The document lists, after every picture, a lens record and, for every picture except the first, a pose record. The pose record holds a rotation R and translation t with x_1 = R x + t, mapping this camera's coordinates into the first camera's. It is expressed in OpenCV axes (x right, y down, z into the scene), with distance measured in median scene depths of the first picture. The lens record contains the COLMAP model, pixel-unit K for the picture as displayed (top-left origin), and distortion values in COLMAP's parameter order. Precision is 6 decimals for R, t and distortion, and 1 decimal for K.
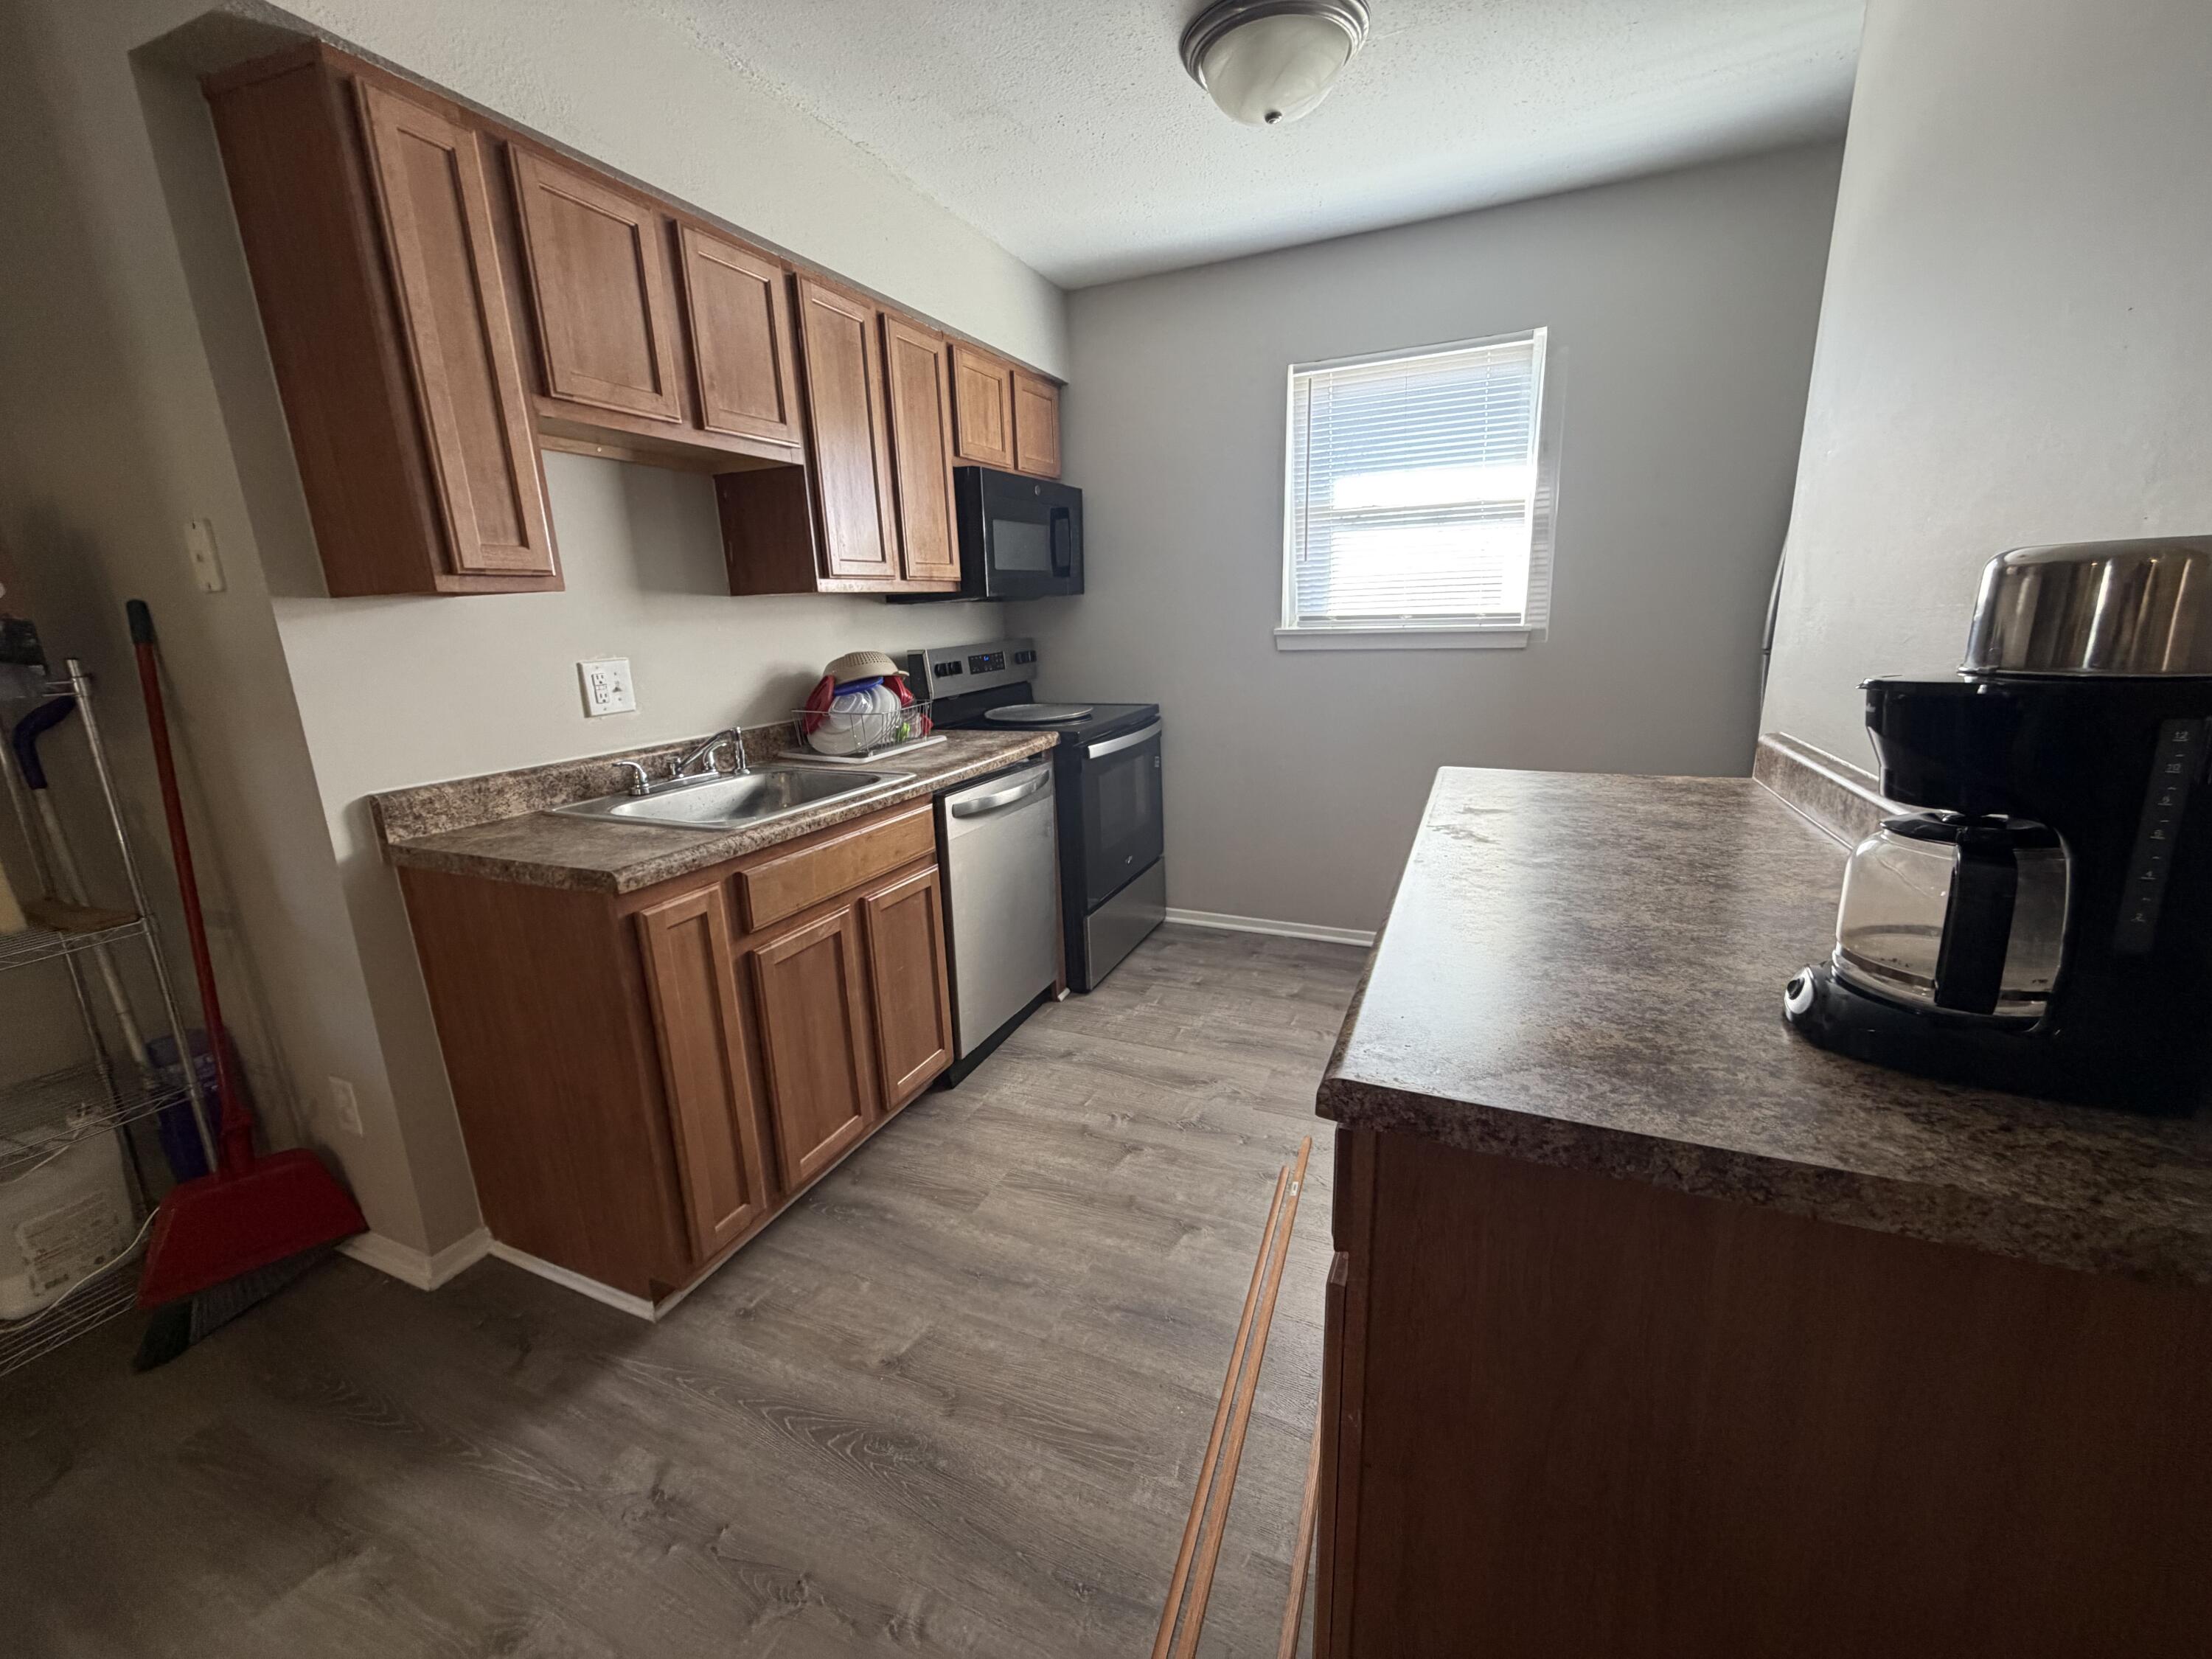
lens RADIAL K [[883.2, 0, 1106.0], [0, 883.2, 829.5], [0, 0, 1]] dist [-0.001102, -0.000141]
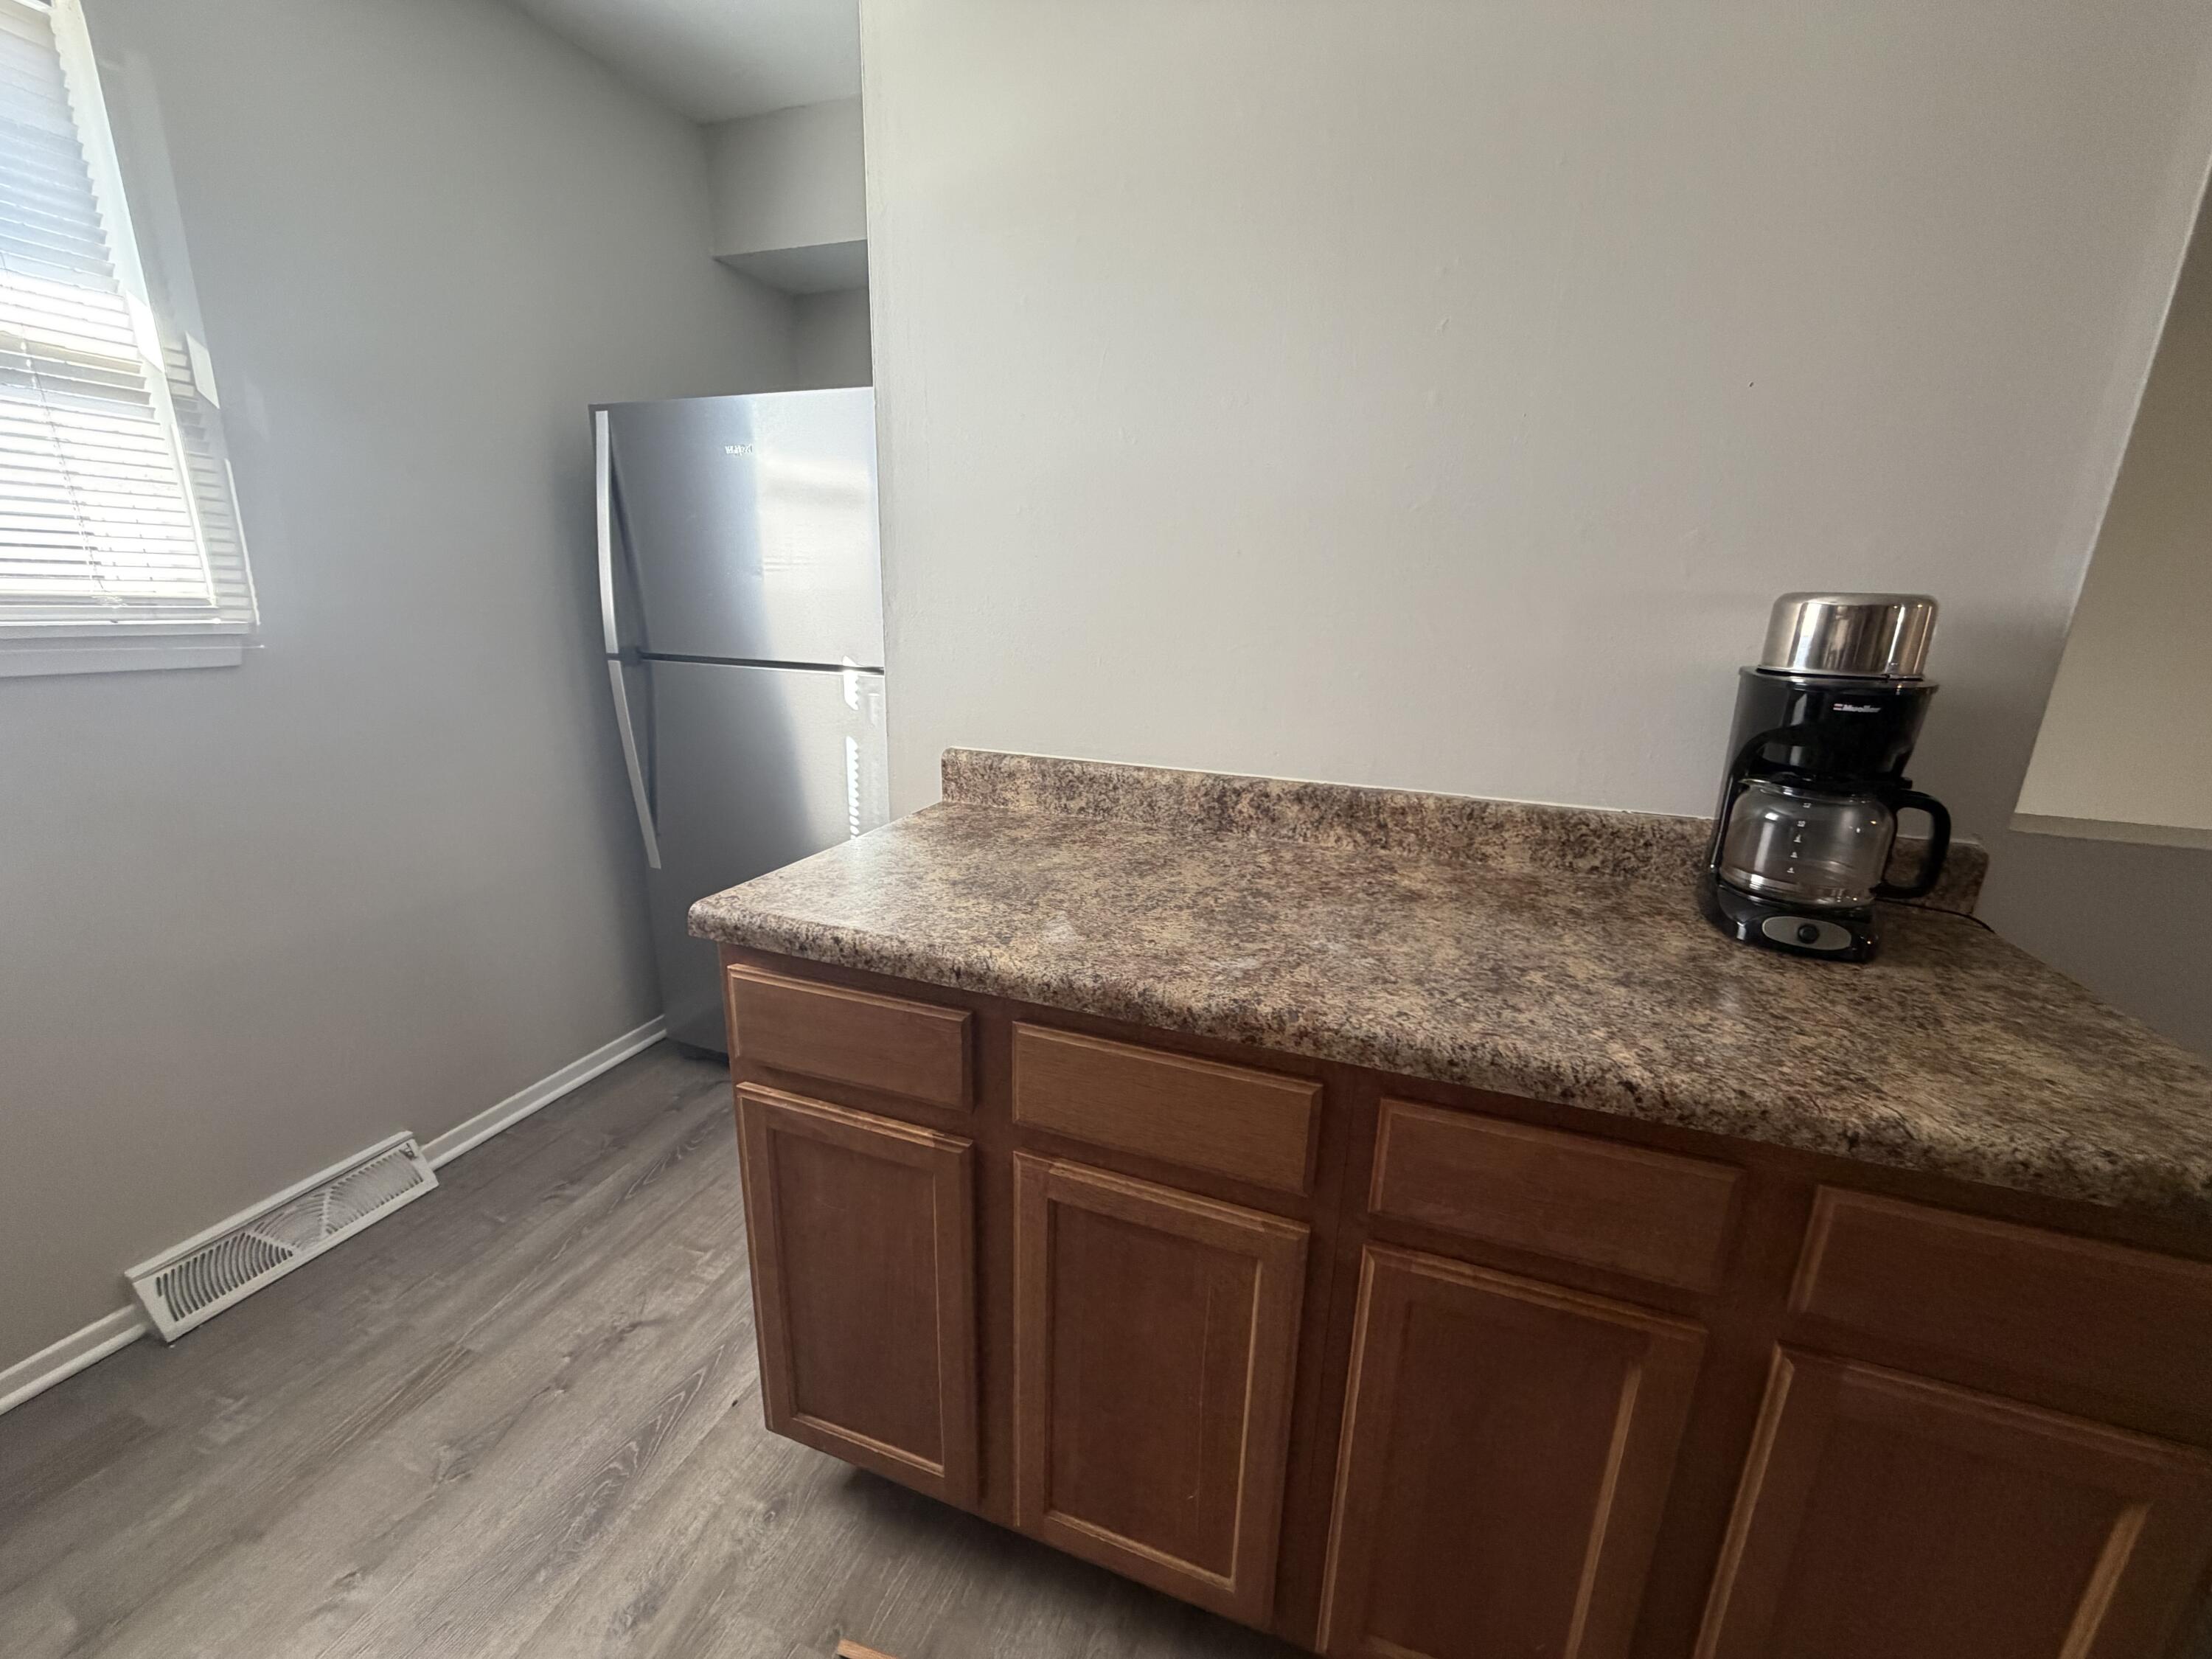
lens RADIAL K [[883.2, 0, 1106.0], [0, 883.2, 829.5], [0, 0, 1]] dist [-0.001102, -0.000141]
pose [[-0.064709, -0.228855, 0.971307, -0.427598], [0.214533, 0.947398, 0.237514, -0.594467], [-0.974571, 0.223747, -0.012208, 2.461354]]
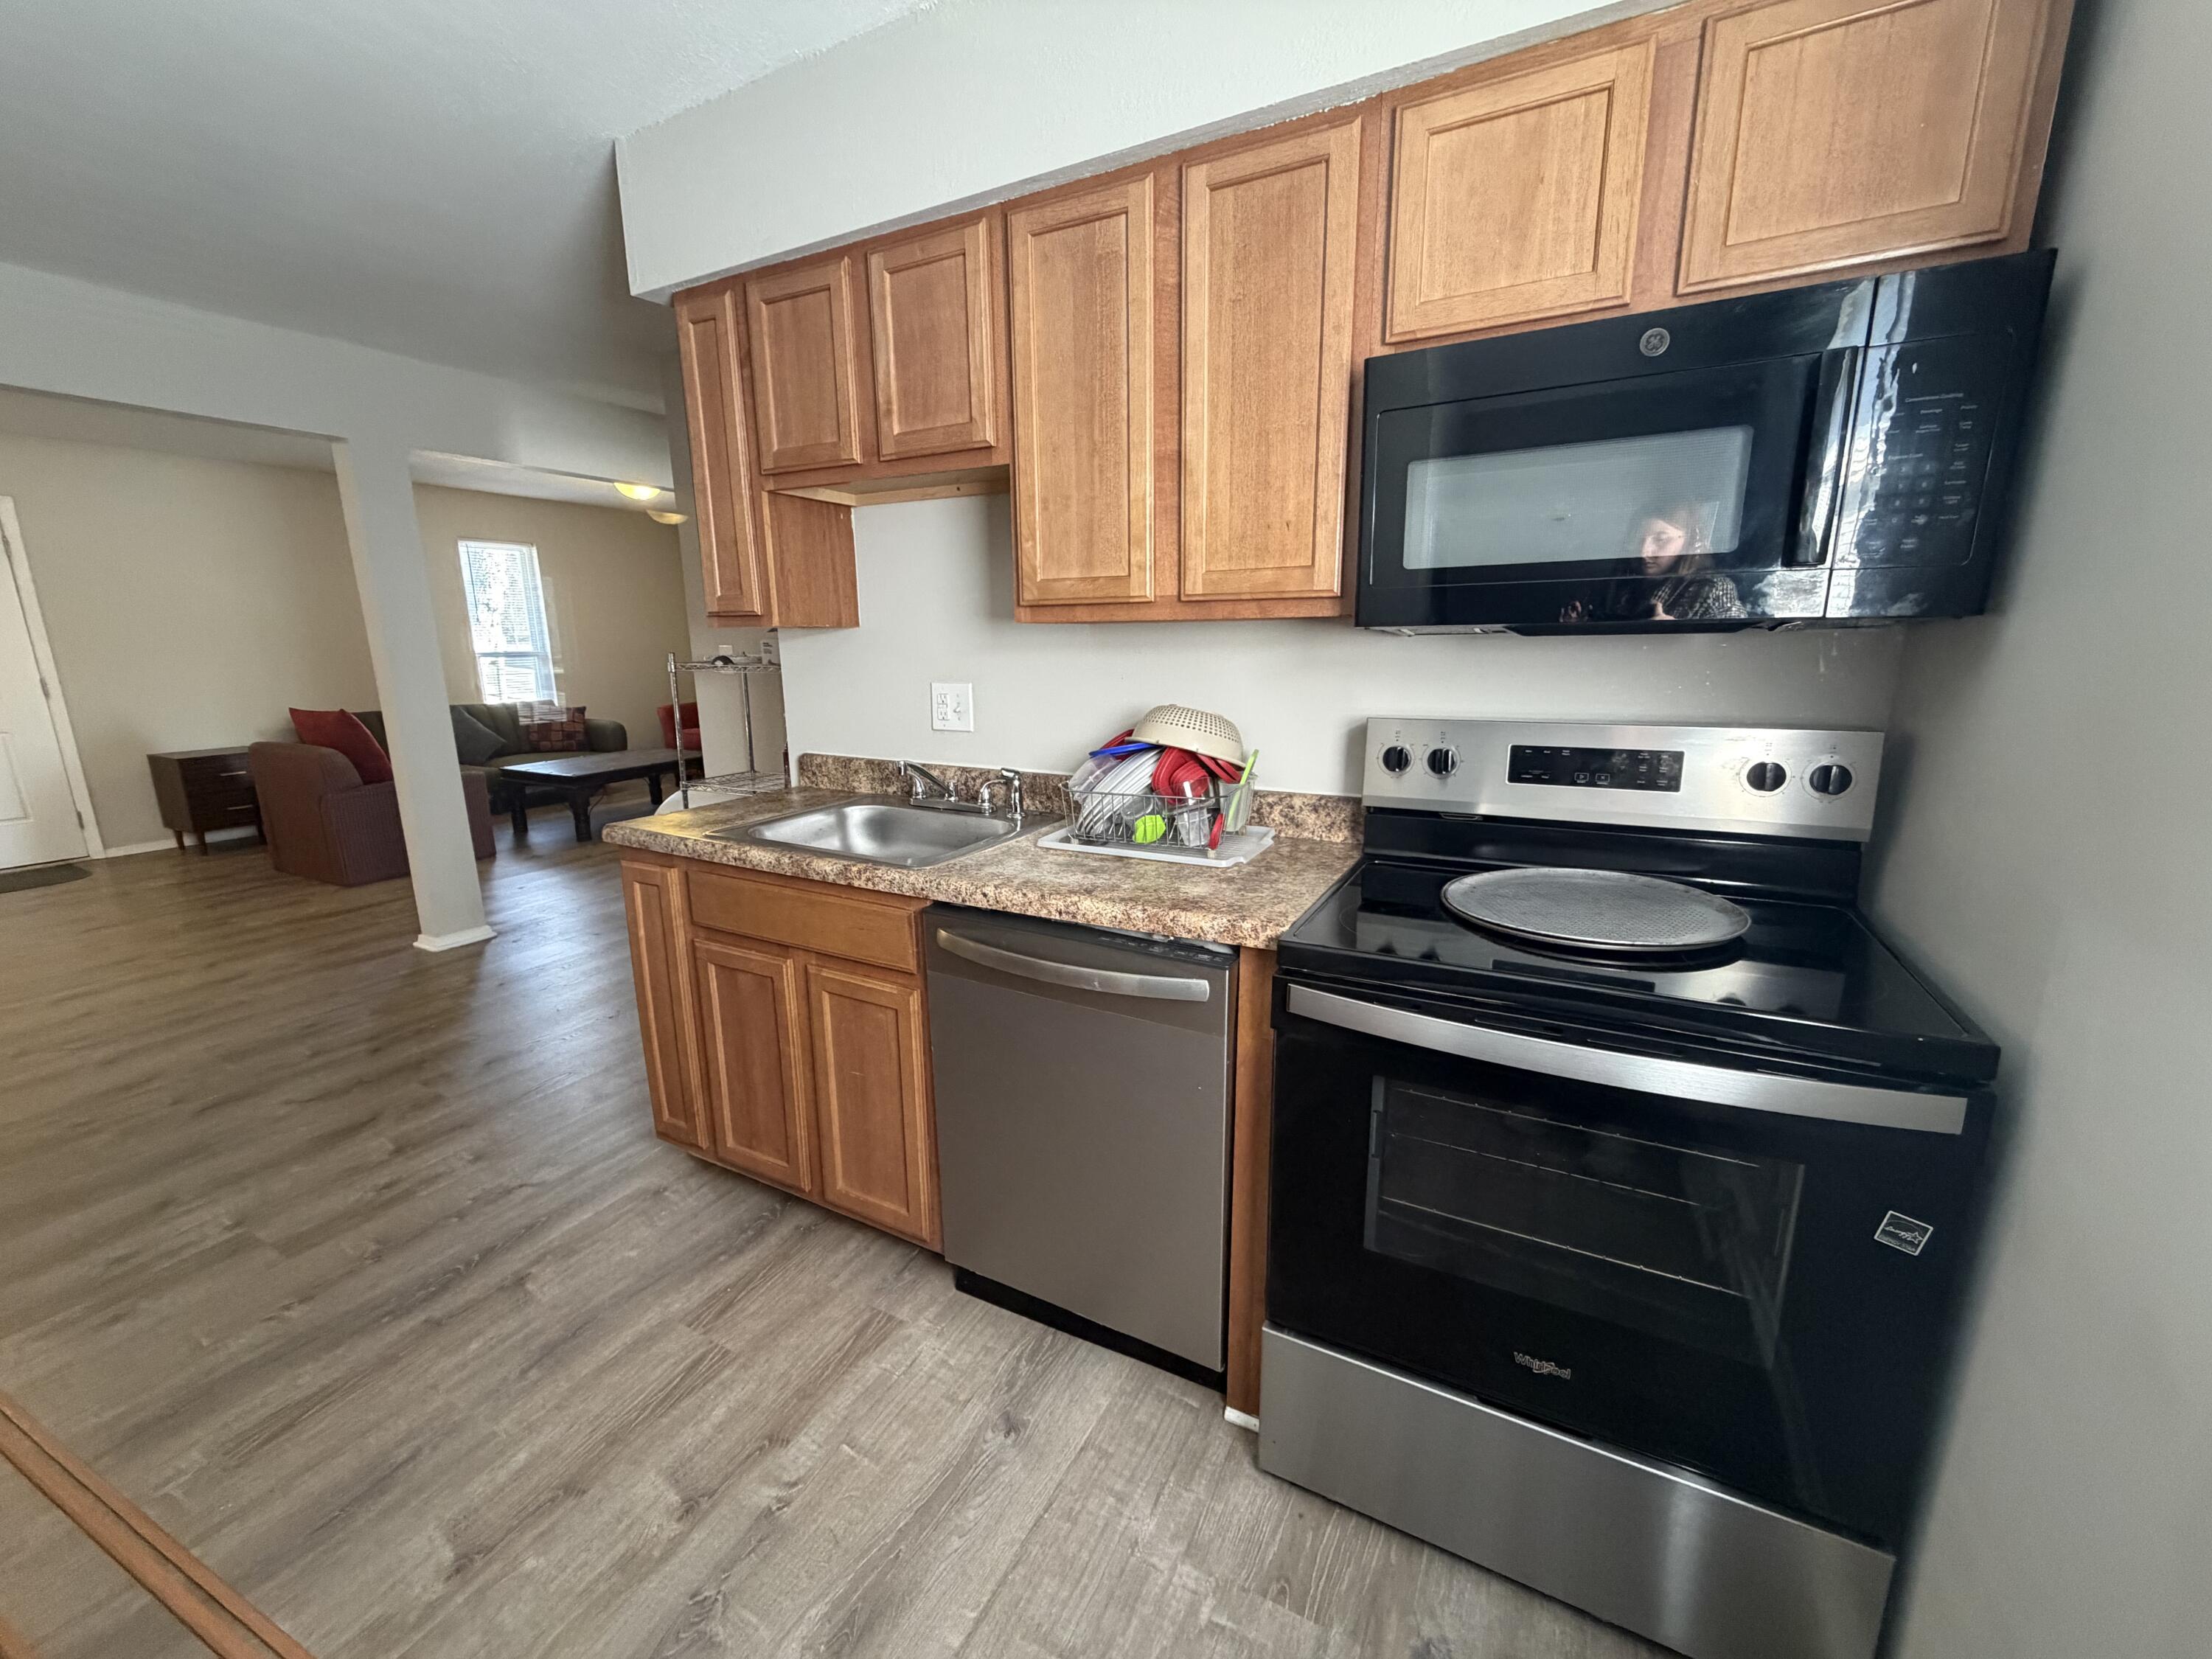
lens RADIAL K [[883.2, 0, 1106.0], [0, 883.2, 829.5], [0, 0, 1]] dist [-0.001102, -0.000141]
pose [[-0.082116, 0.246344, -0.965697, 0.511243], [-0.233223, 0.937315, 0.258936, -0.337816], [0.968950, 0.246486, -0.019516, 1.208230]]
